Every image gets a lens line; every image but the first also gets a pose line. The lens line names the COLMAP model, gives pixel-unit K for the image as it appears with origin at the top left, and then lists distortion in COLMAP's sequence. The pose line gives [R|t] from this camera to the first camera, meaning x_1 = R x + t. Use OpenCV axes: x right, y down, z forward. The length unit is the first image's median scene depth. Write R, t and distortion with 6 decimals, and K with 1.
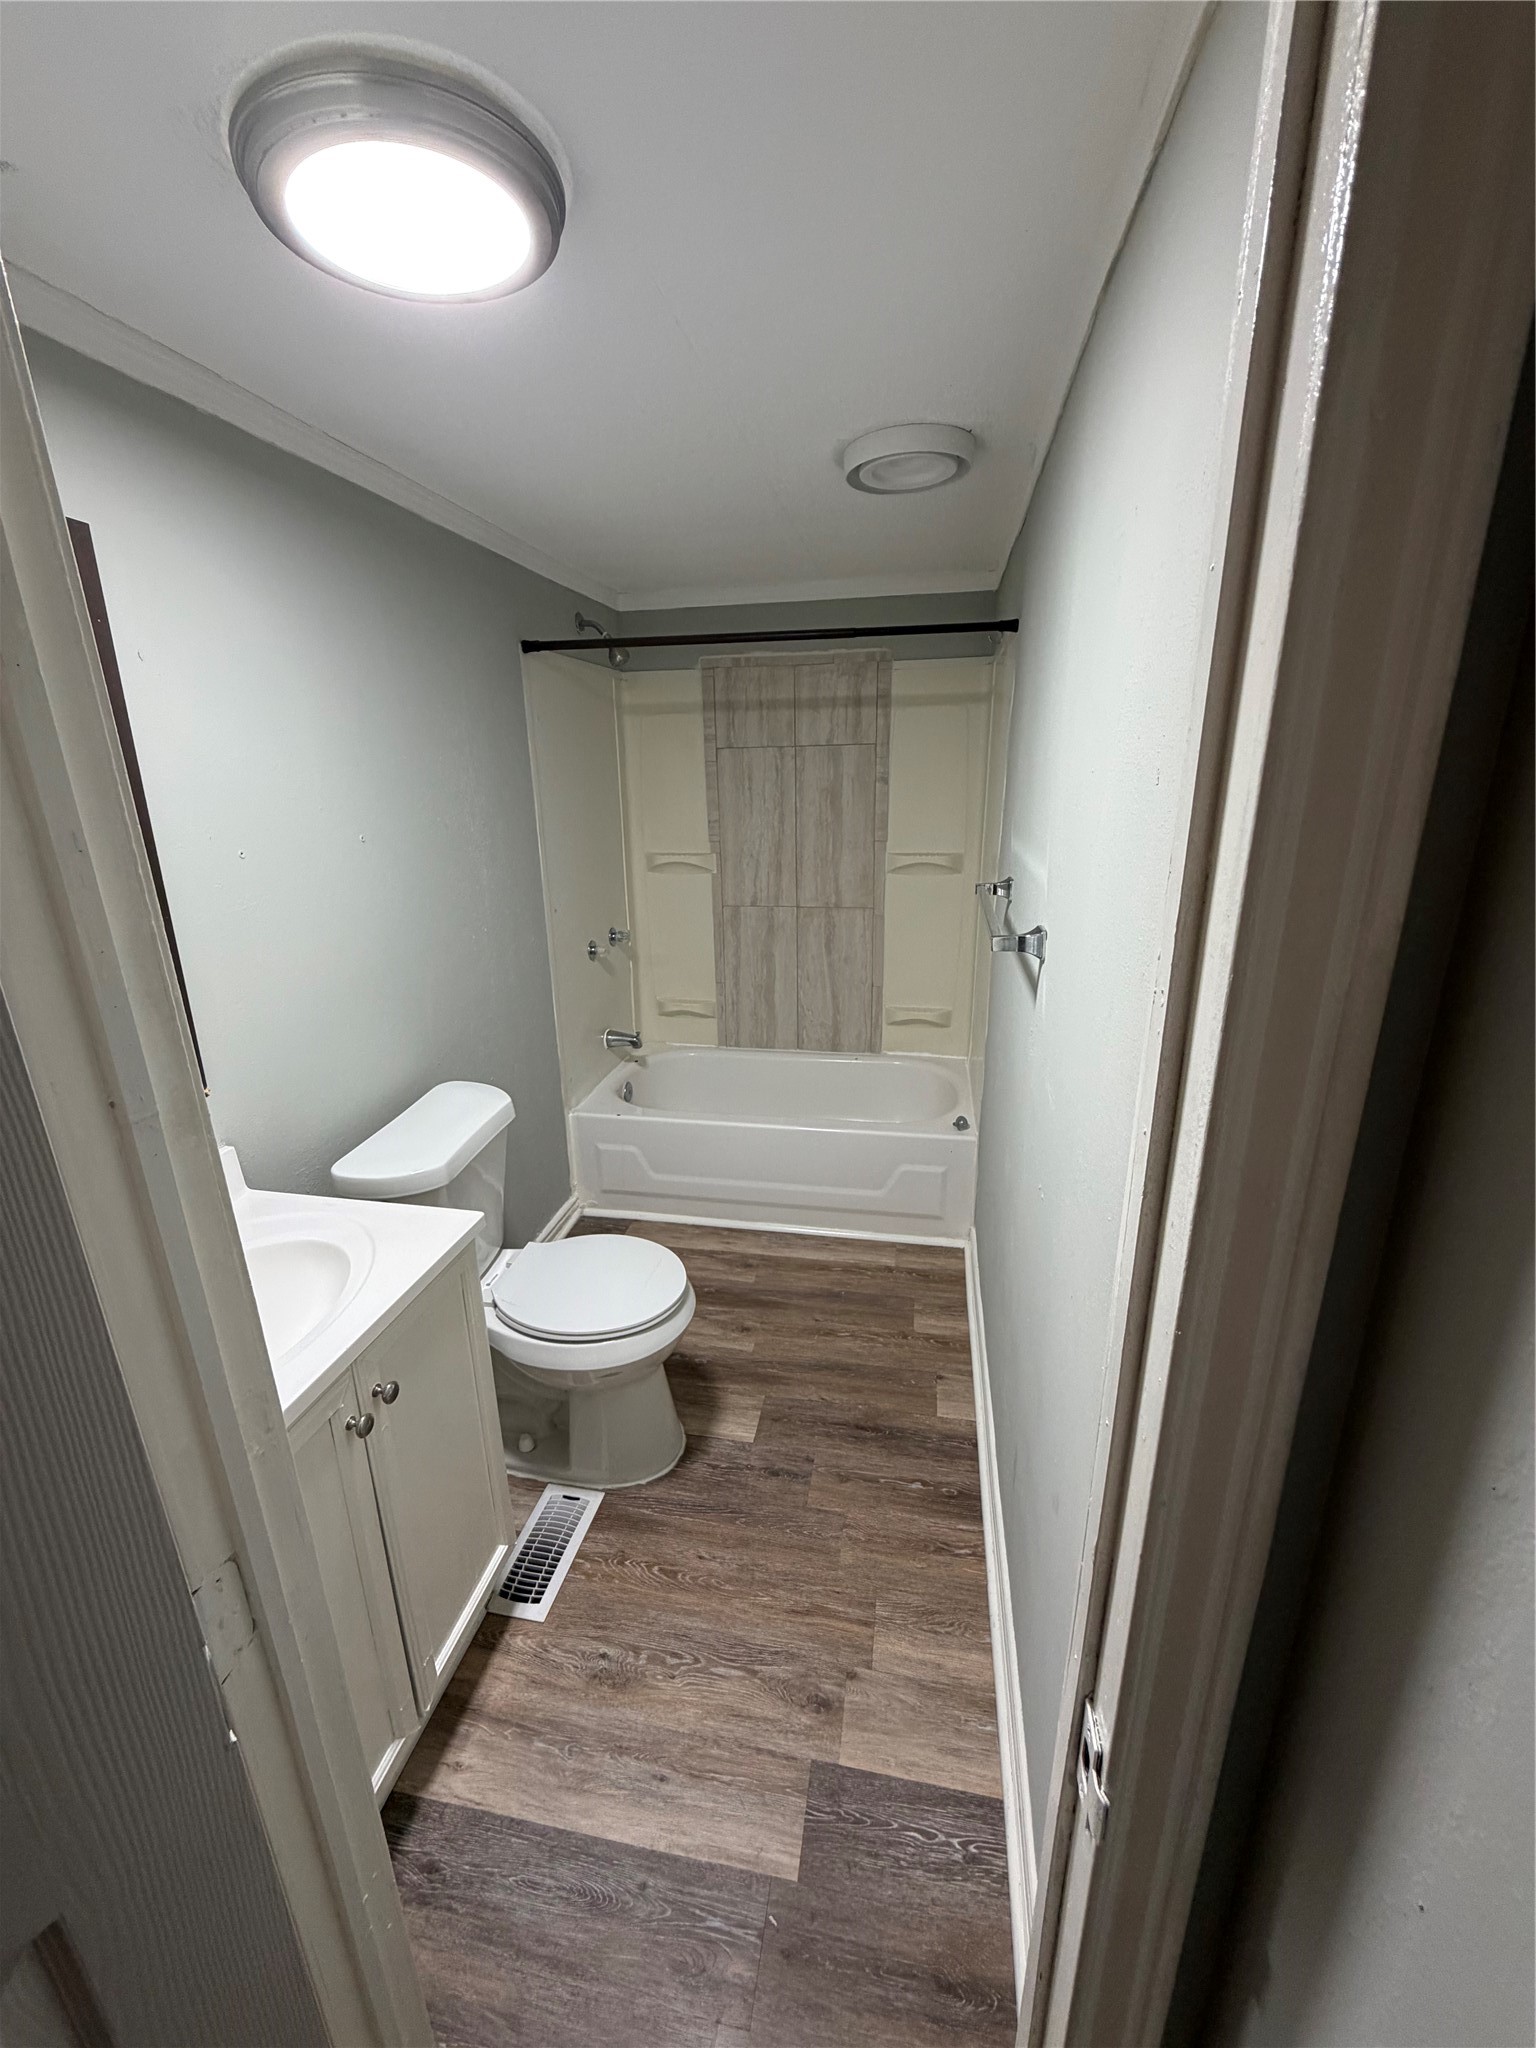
lens RADIAL K [[817.4, 0, 777.3], [0, 817.4, 1019.0], [0, 0, 1]] dist [0.000988, 0.000361]
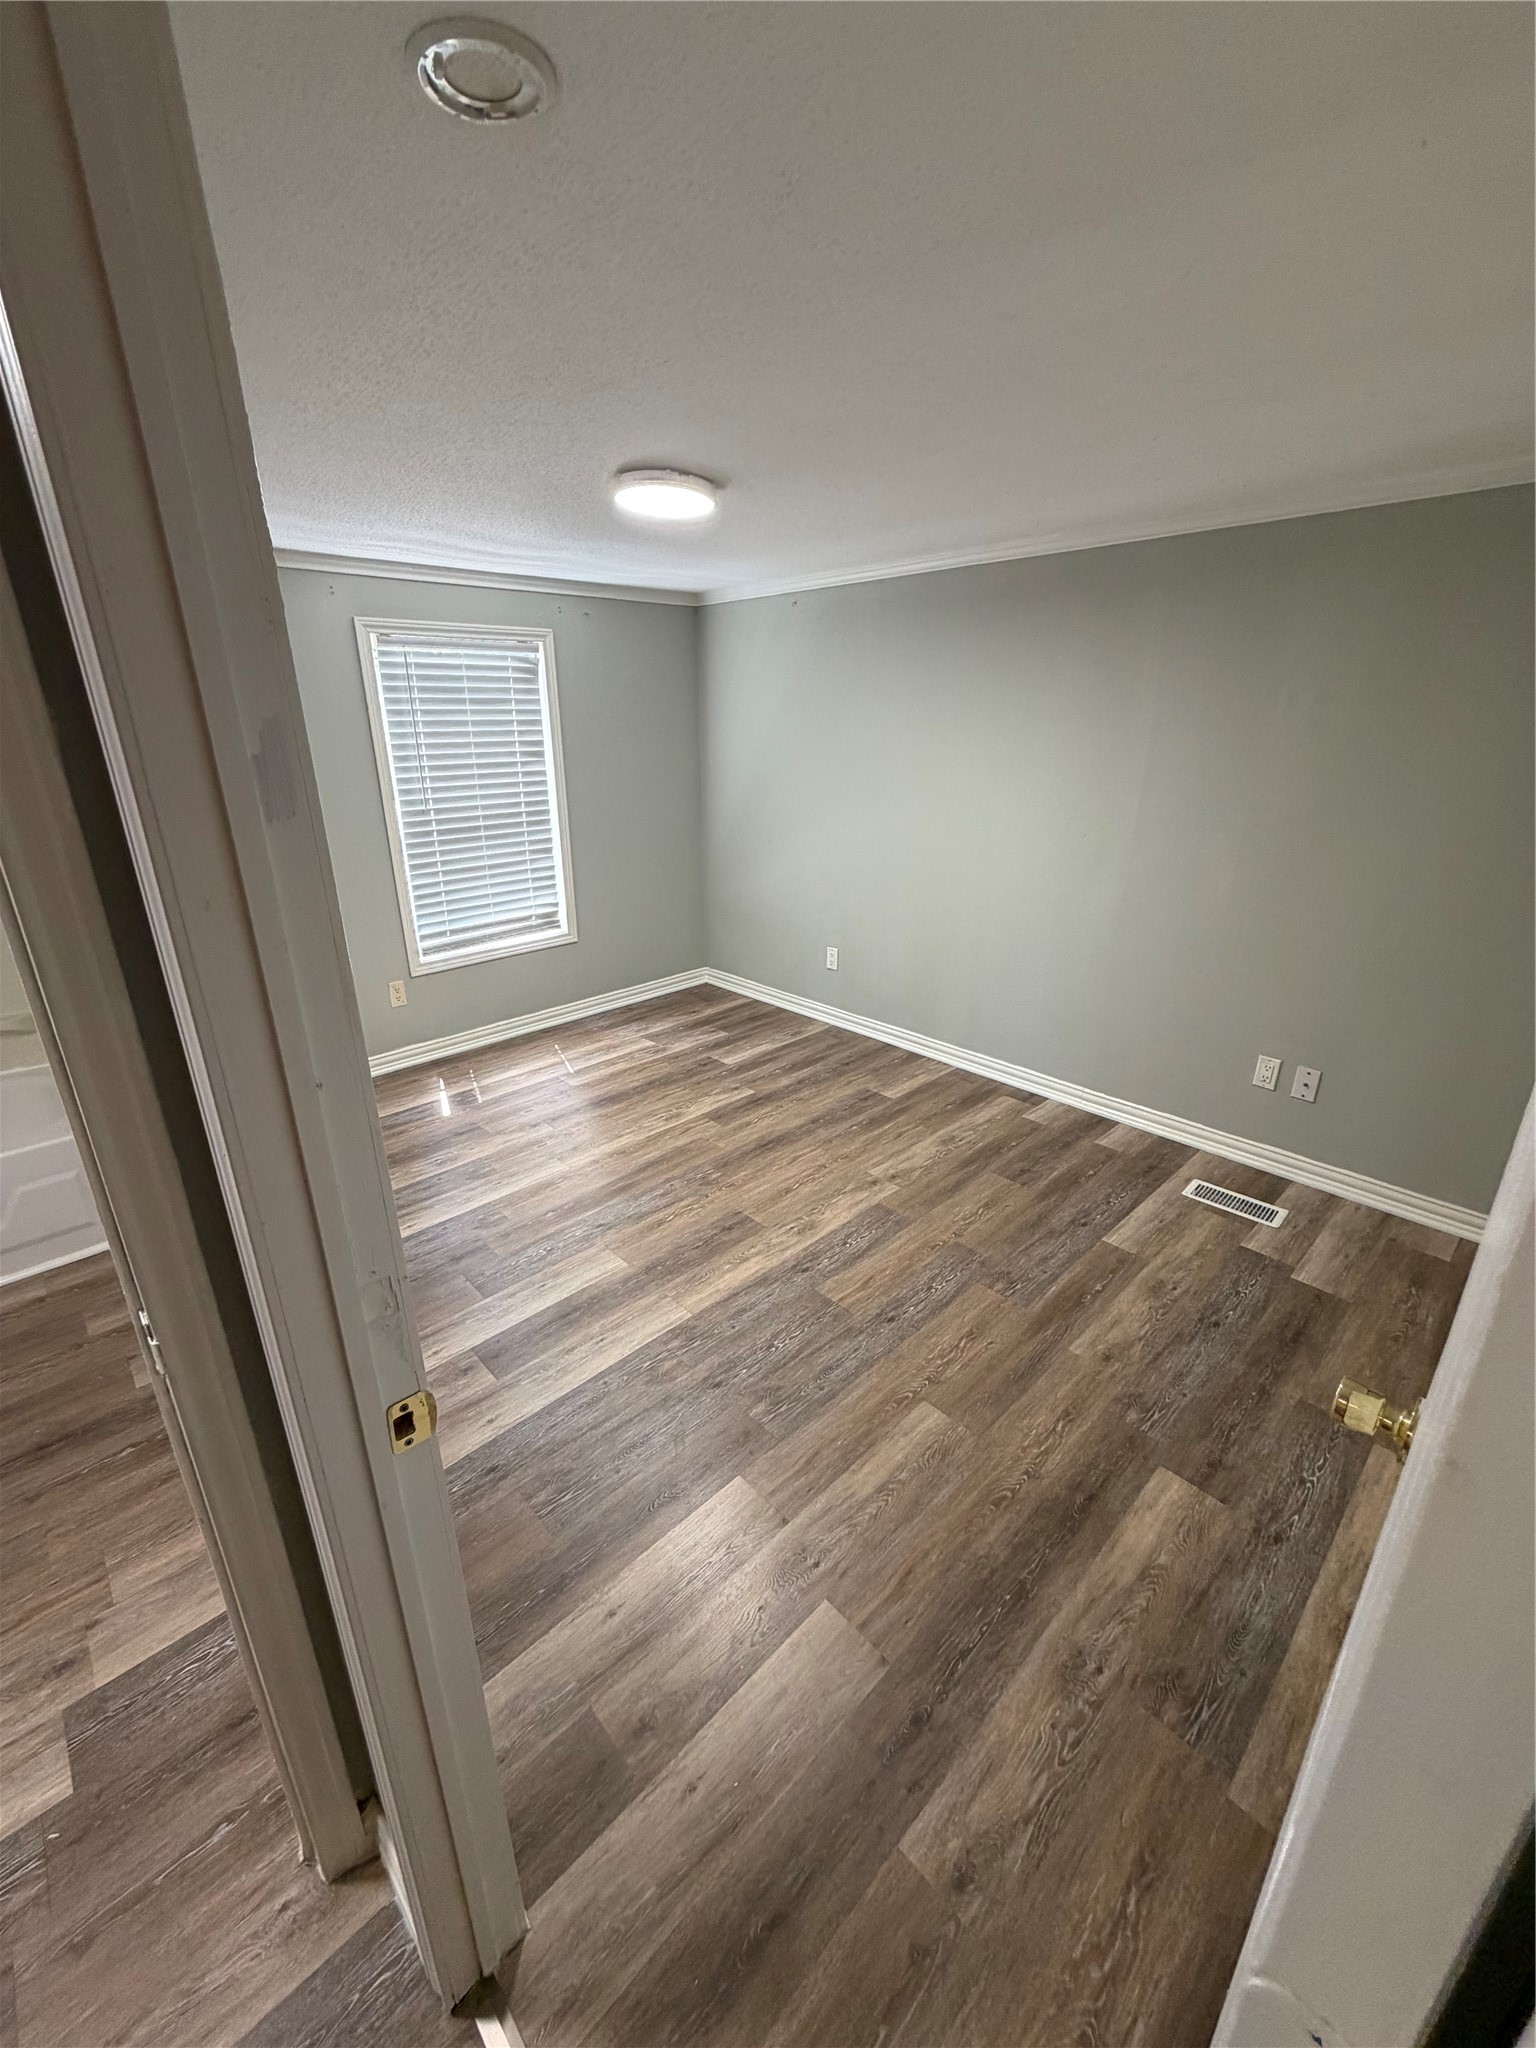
lens RADIAL K [[817.4, 0, 768.5], [0, 817.4, 1020.7], [0, 0, 1]] dist [0.000988, 0.000361]
pose [[0.590666, -0.268636, 0.760887, 0.014111], [0.236984, 0.959124, 0.154658, 0.113028], [-0.771332, 0.088966, 0.630185, -0.378578]]
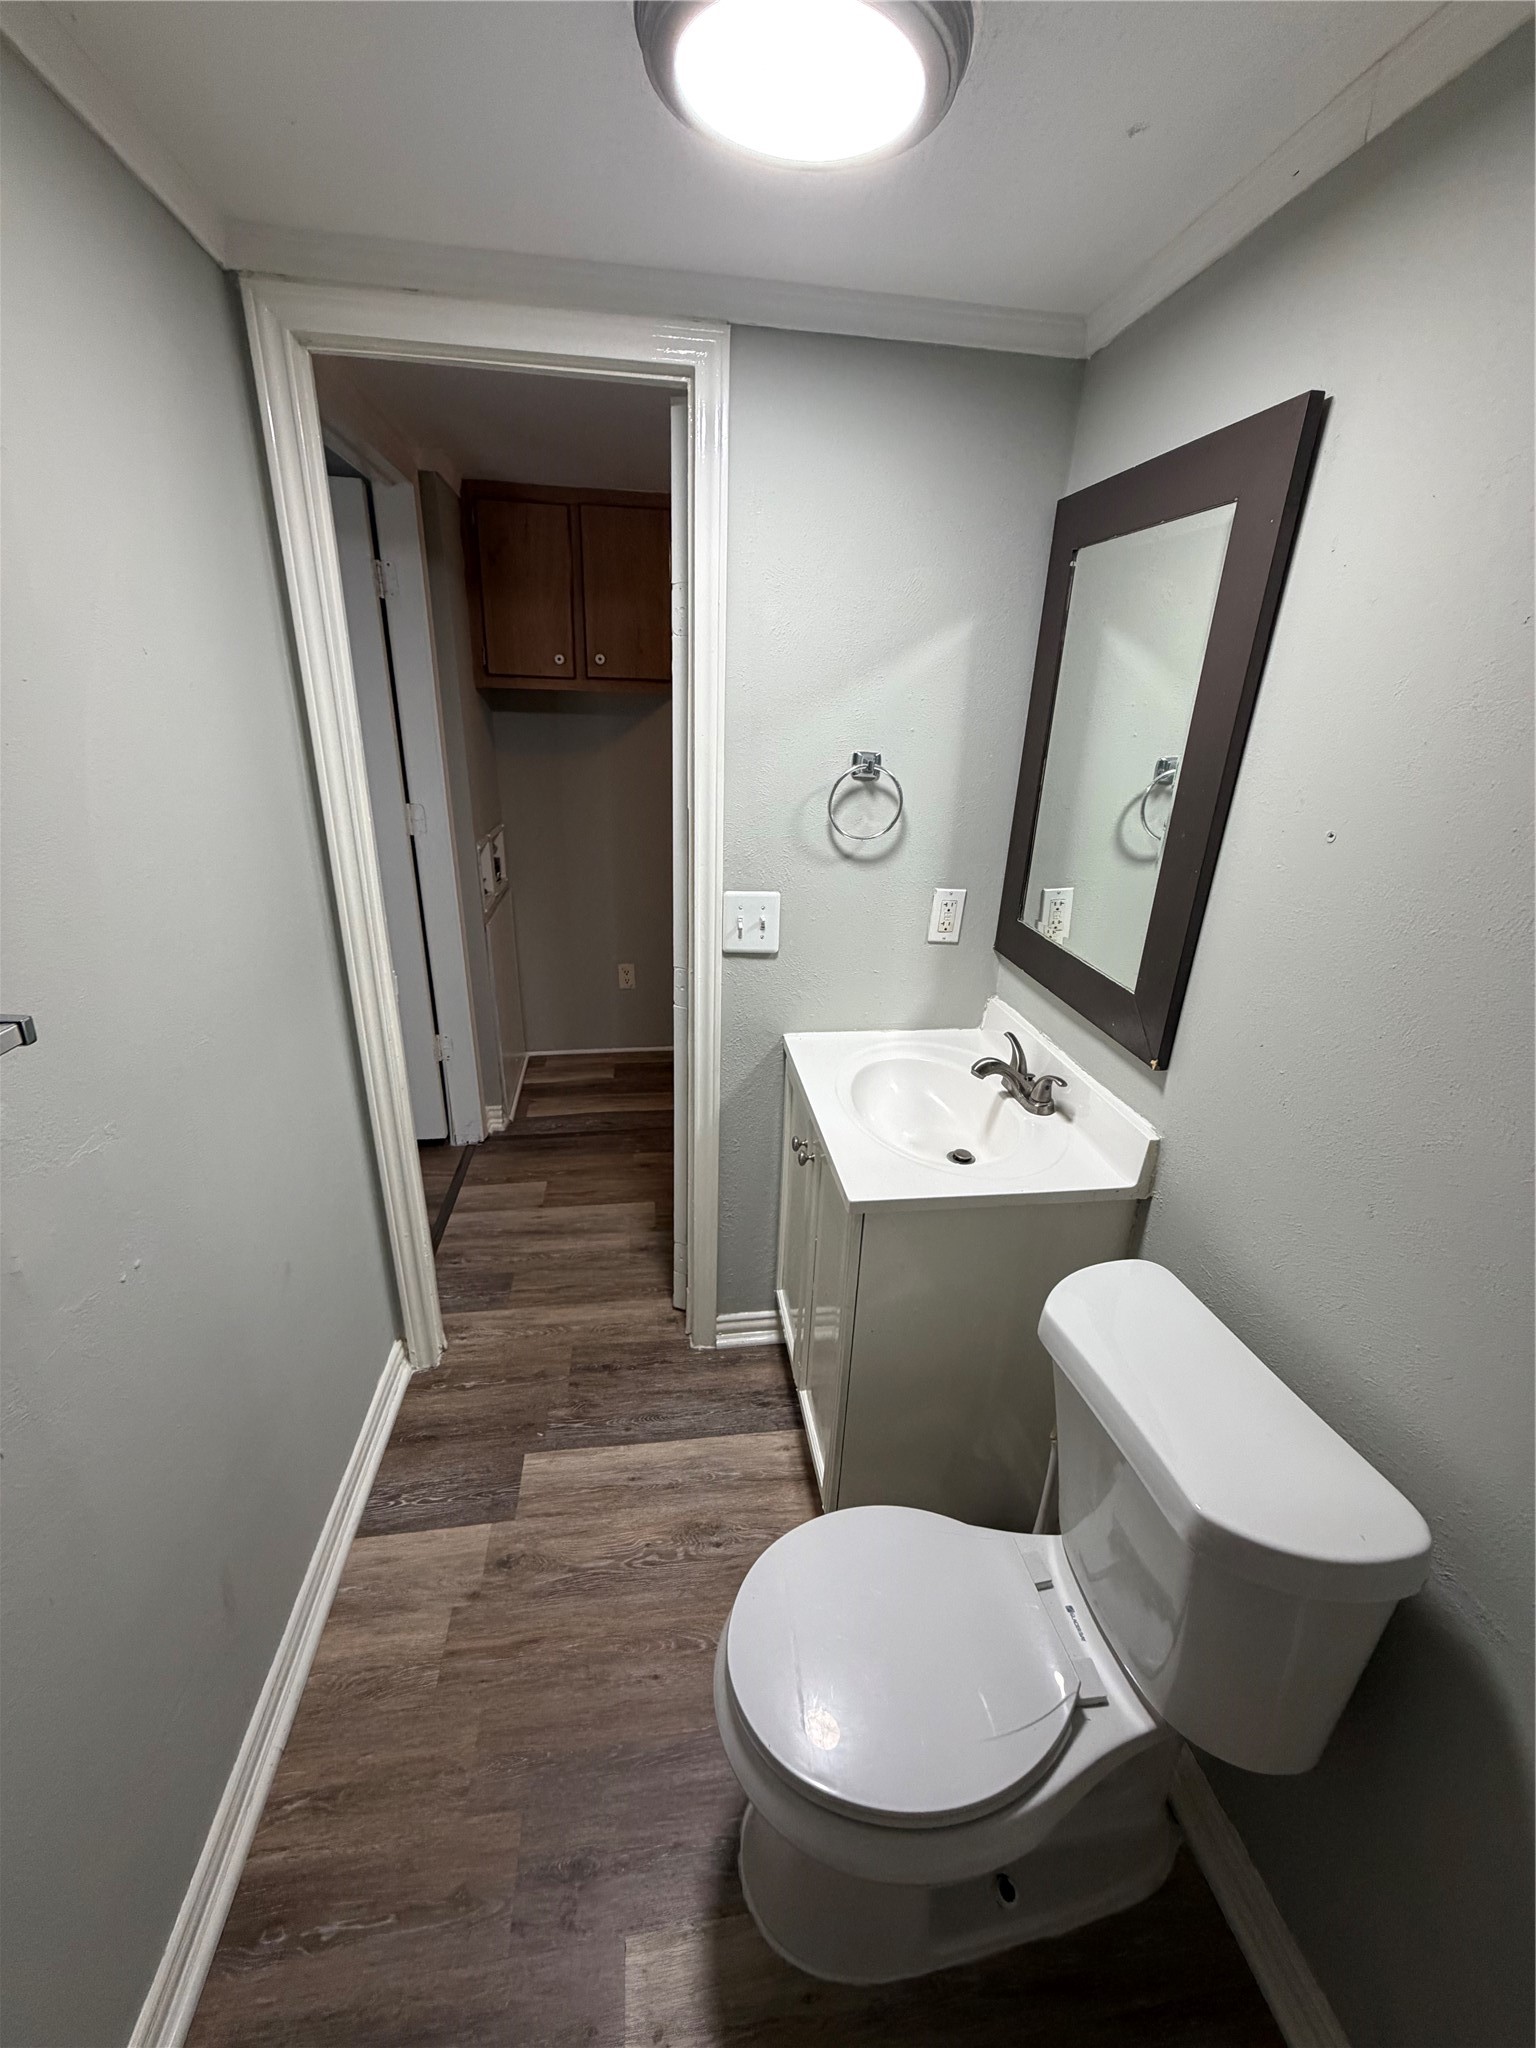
lens RADIAL K [[817.4, 0, 772.4], [0, 817.4, 1021.4], [0, 0, 1]] dist [0.000988, 0.000361]
pose [[-0.947401, 0.106161, -0.301928, -0.030600], [-0.109844, 0.778224, 0.618305, -0.437488], [0.300607, 0.618948, -0.725630, 1.411900]]
